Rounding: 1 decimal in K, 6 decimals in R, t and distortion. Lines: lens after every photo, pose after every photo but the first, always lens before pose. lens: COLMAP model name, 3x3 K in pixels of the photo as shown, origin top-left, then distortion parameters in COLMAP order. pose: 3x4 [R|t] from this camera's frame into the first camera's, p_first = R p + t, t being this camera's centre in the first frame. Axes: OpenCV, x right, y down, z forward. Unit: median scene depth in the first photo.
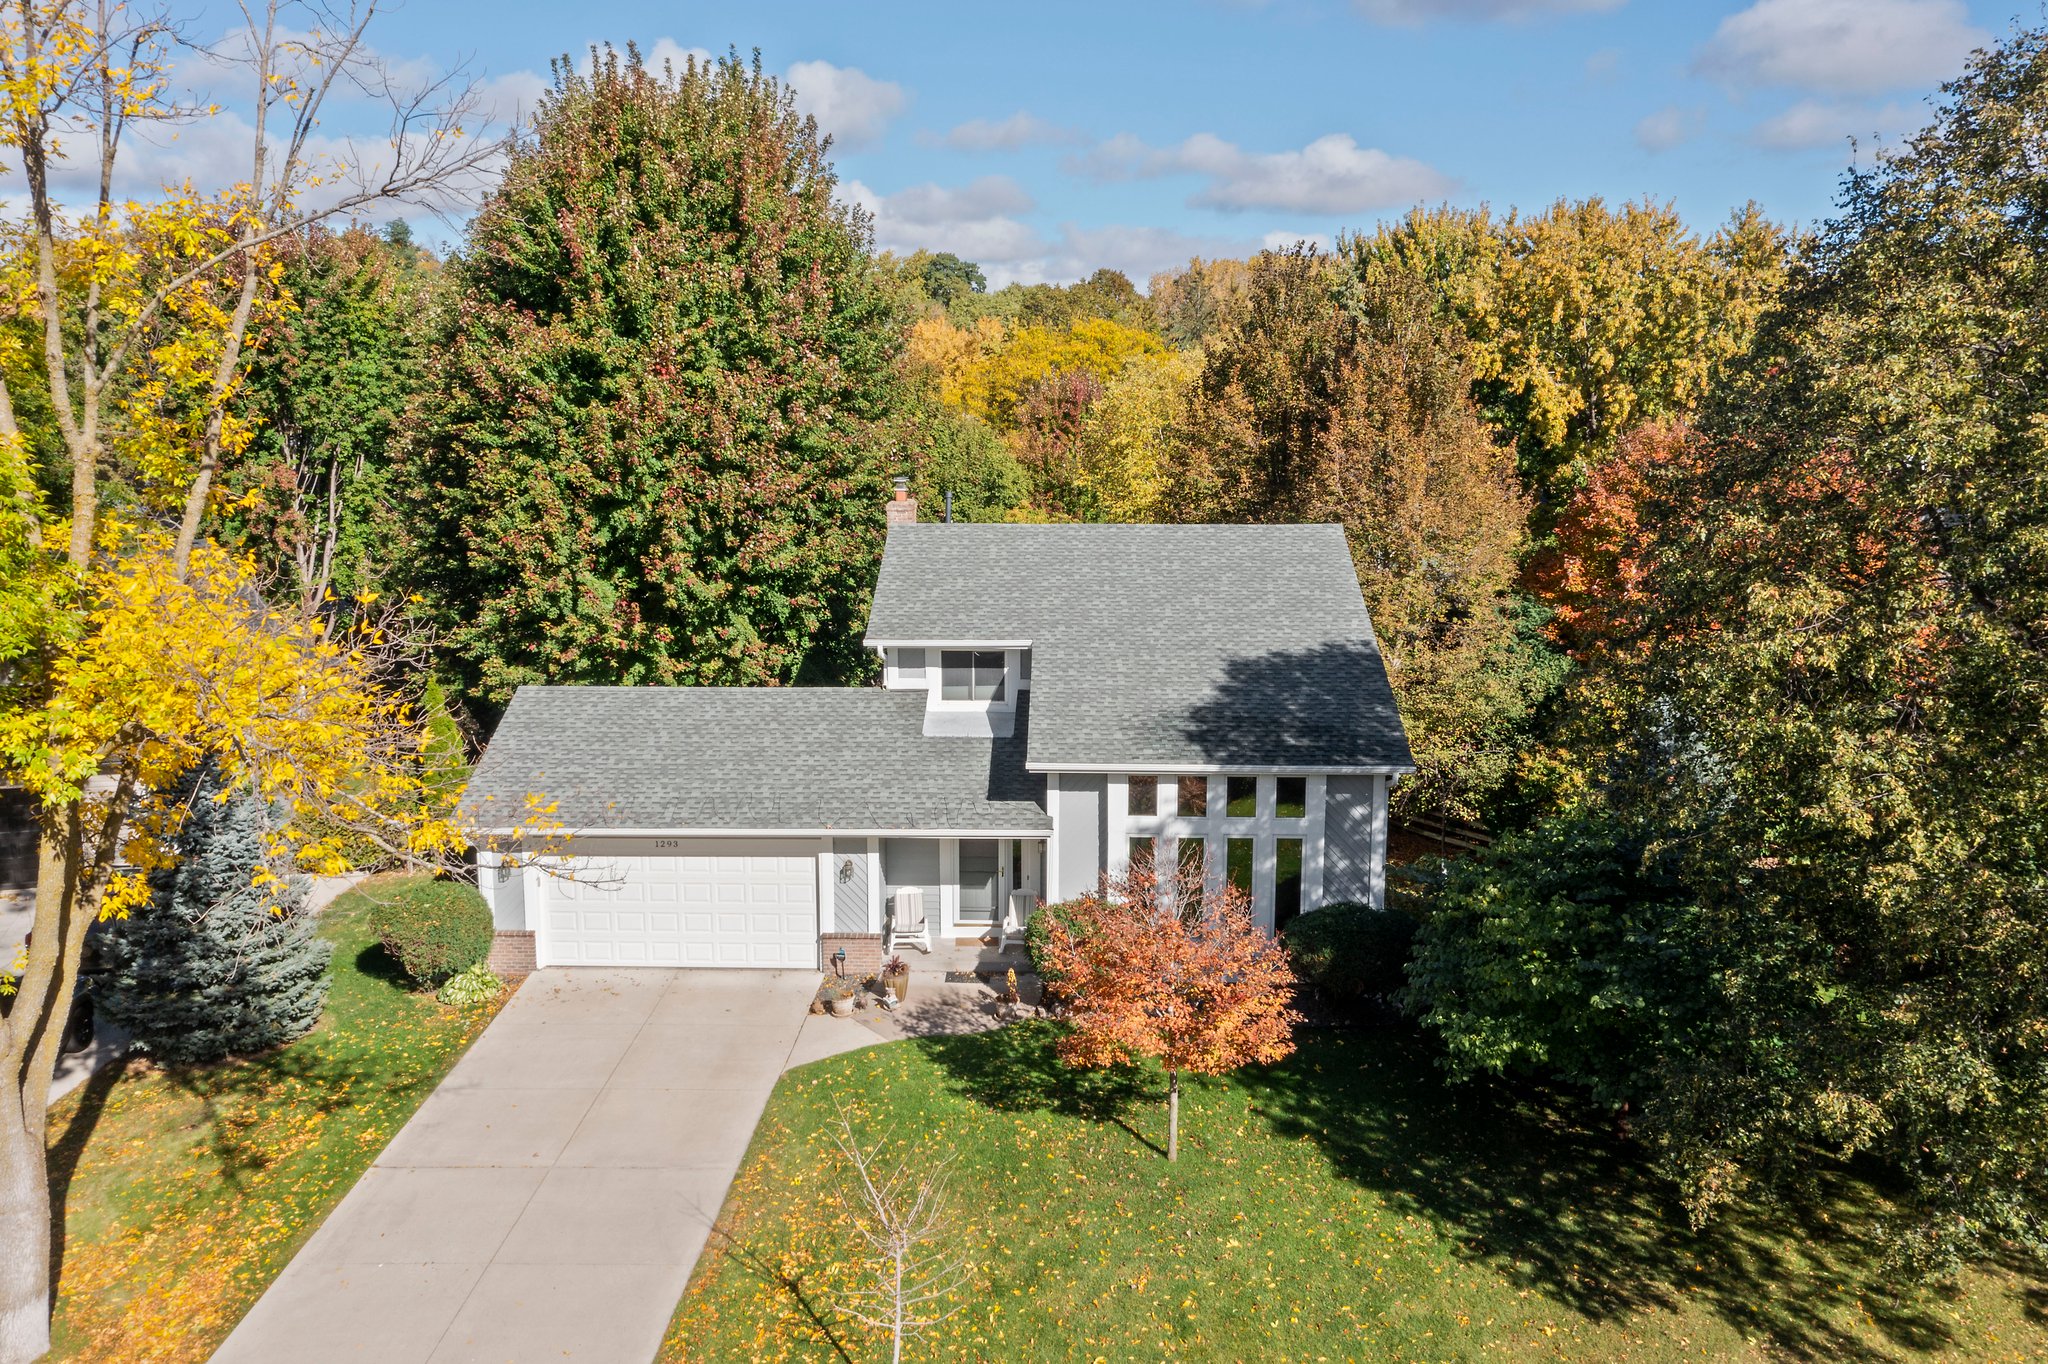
lens RADIAL K [[1607.8, 0, 1023.5], [0, 1607.8, 693.0], [0, 0, 1]] dist [-0.001829, -0.002473]
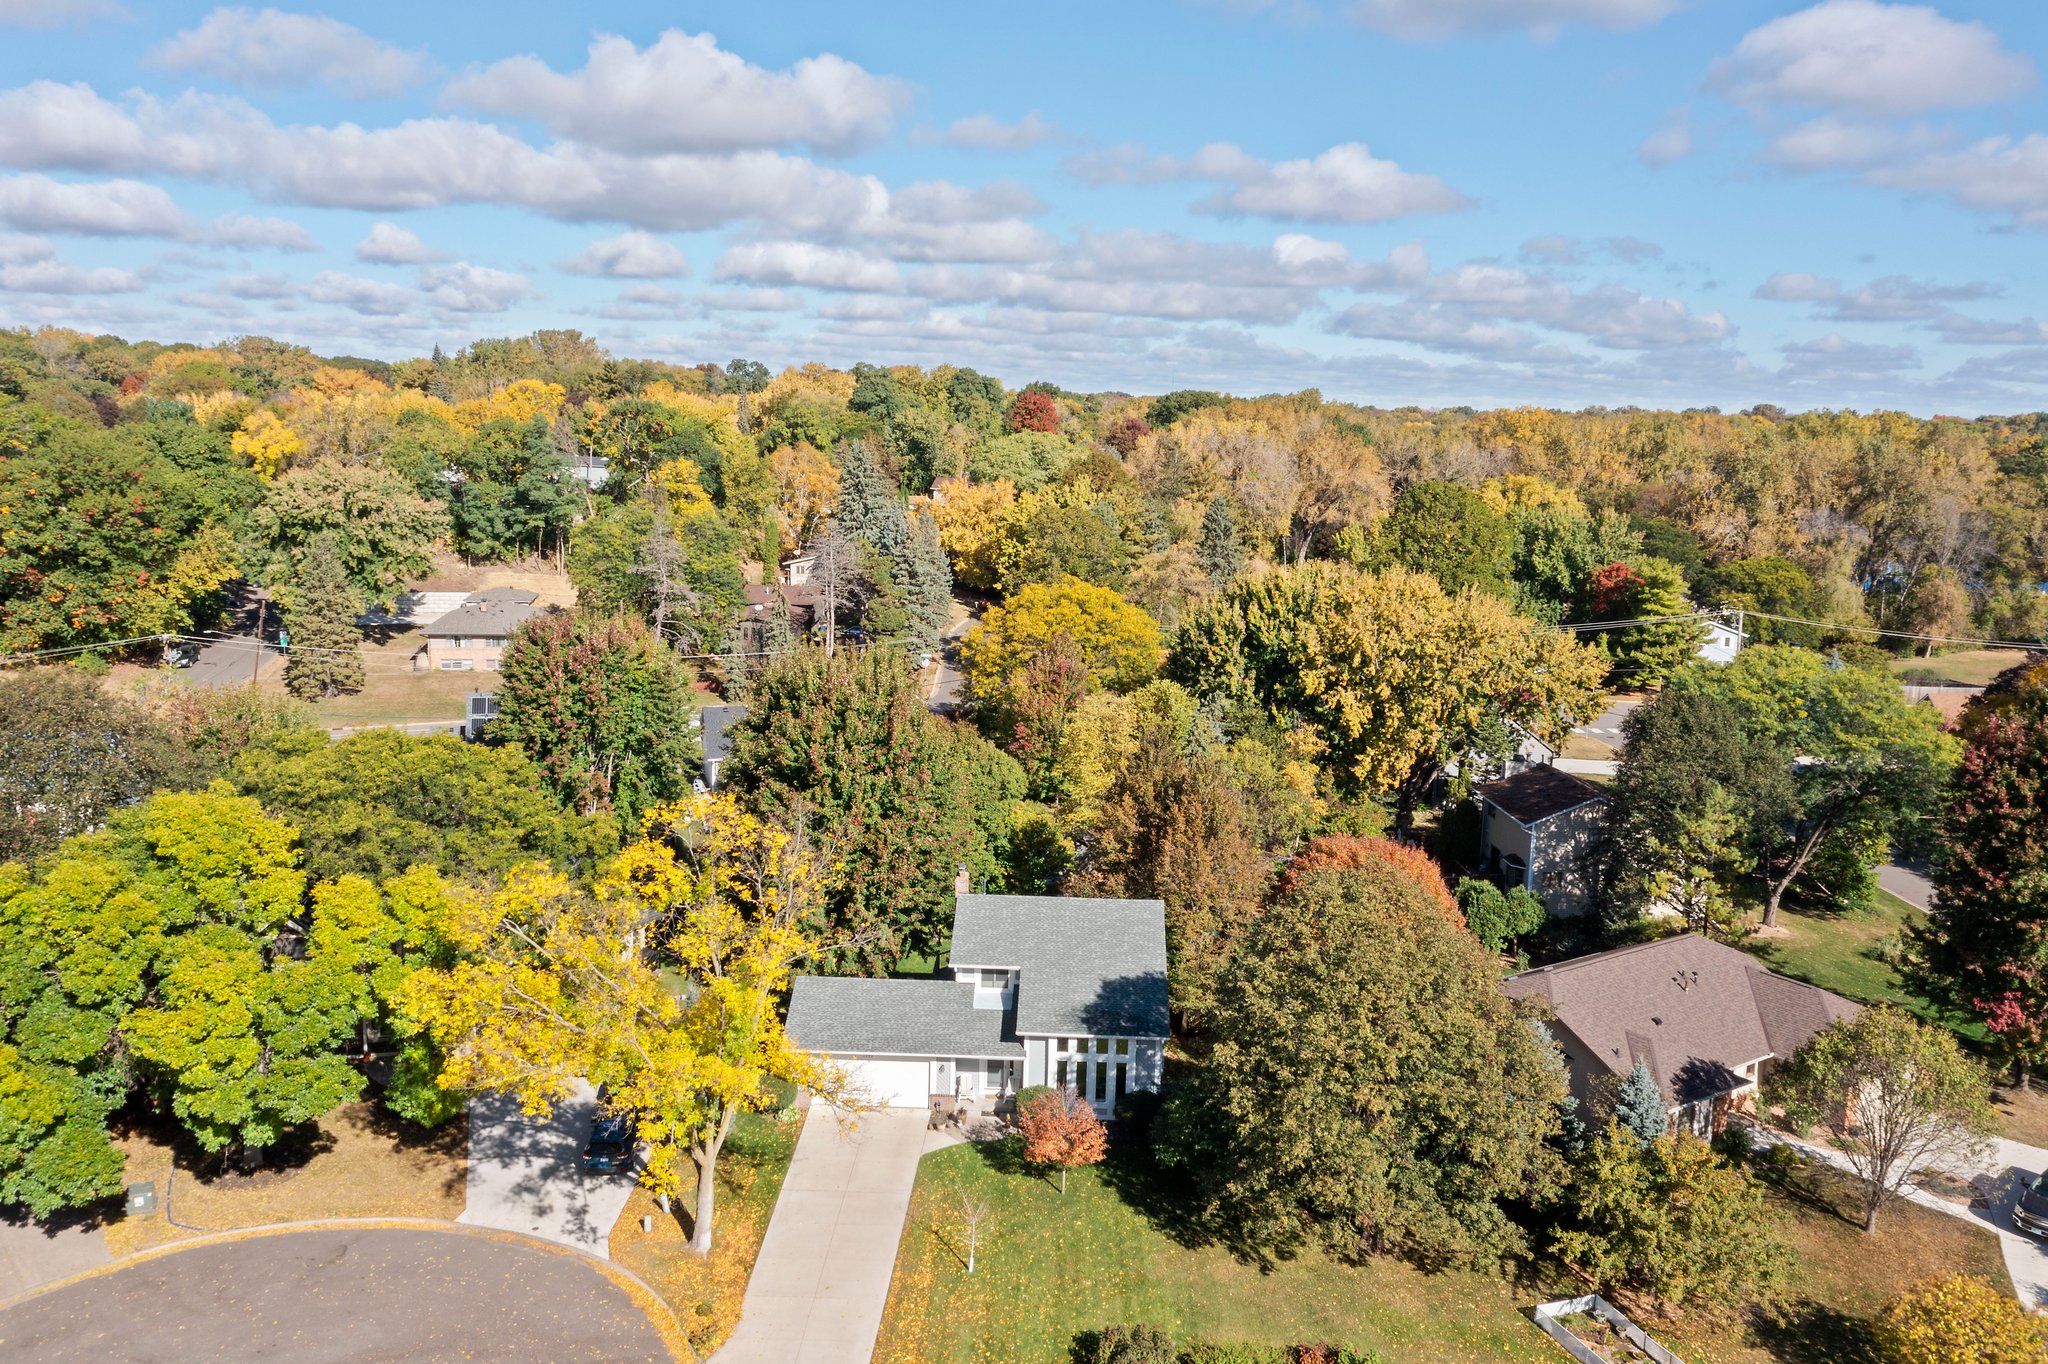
lens RADIAL K [[1607.8, 0, 1018.2], [0, 1607.8, 684.1], [0, 0, 1]] dist [-0.001829, -0.002473]
pose [[0.999717, 0.023254, -0.004985, 0.004486], [-0.023274, 0.999721, -0.003915, -0.475136], [0.004893, 0.004030, 0.999980, -1.467973]]
